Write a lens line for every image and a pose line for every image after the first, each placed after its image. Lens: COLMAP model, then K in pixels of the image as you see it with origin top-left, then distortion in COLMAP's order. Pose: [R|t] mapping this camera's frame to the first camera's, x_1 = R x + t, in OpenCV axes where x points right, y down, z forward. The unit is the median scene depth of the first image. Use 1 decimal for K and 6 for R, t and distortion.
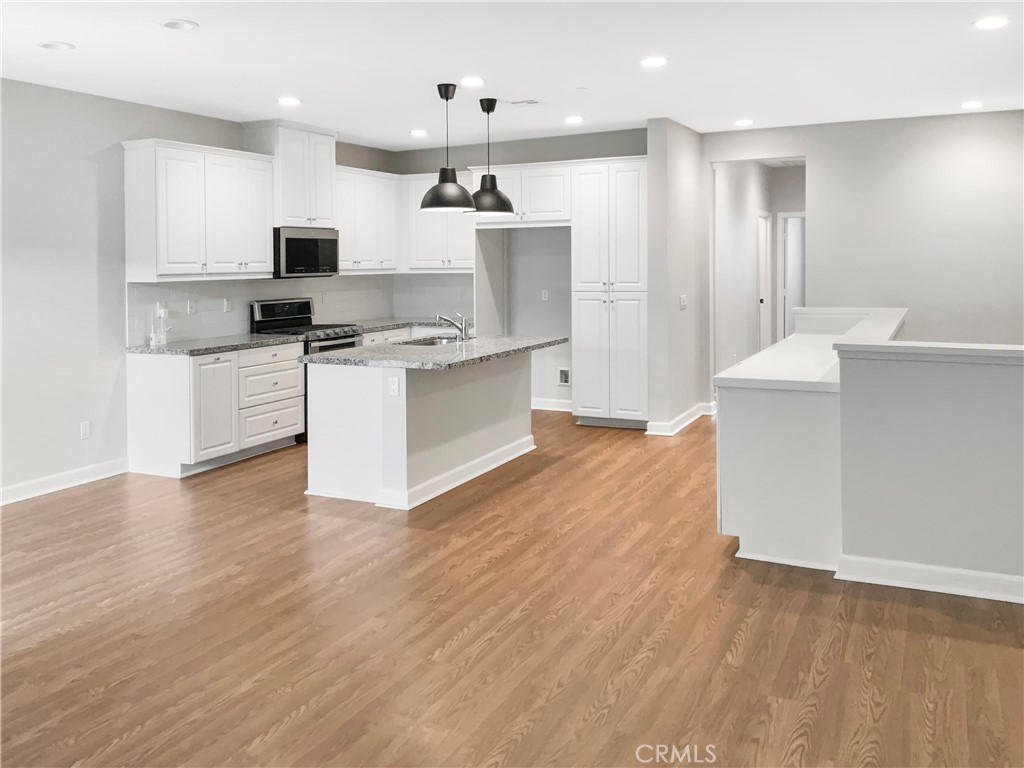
lens RADIAL K [[874.6, 0, 507.7], [0, 874.6, 278.6], [0, 0, 1]] dist [0.066701, -0.124959]
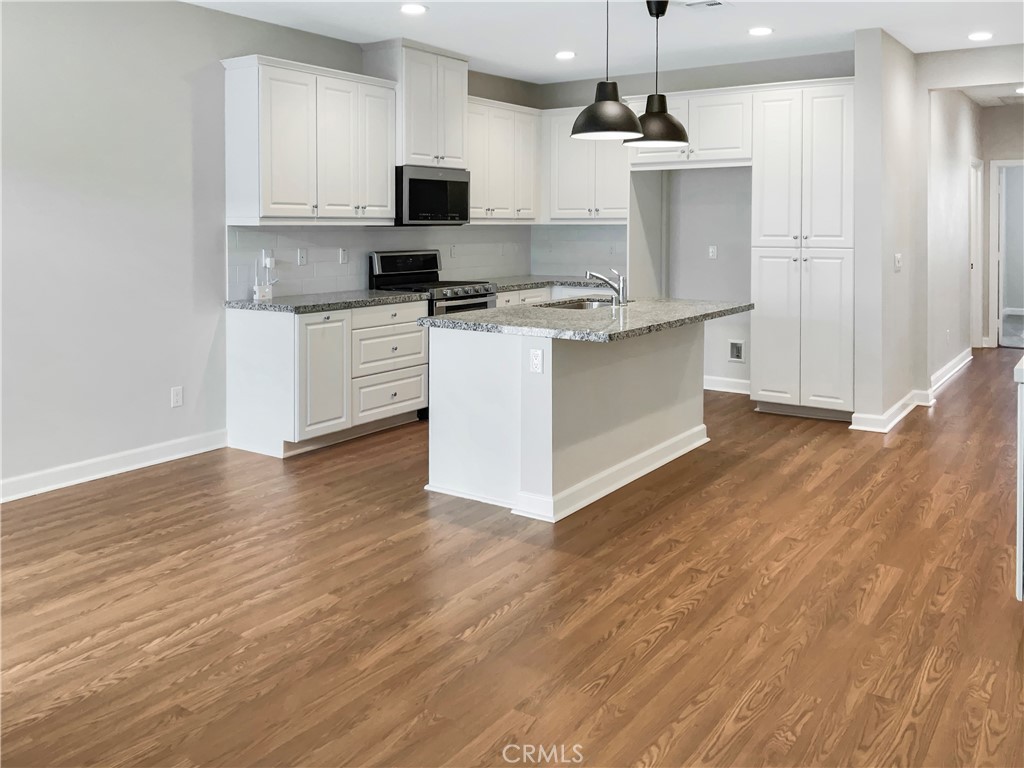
lens RADIAL K [[885.5, 0, 512.0], [0, 885.5, 384.0], [0, 0, 1]] dist [-0.003339, -0.005568]
pose [[0.989380, 0.038725, -0.140101, -0.034200], [-0.015778, 0.986774, 0.161330, 0.014464], [0.144496, -0.157406, 0.976906, 0.191337]]
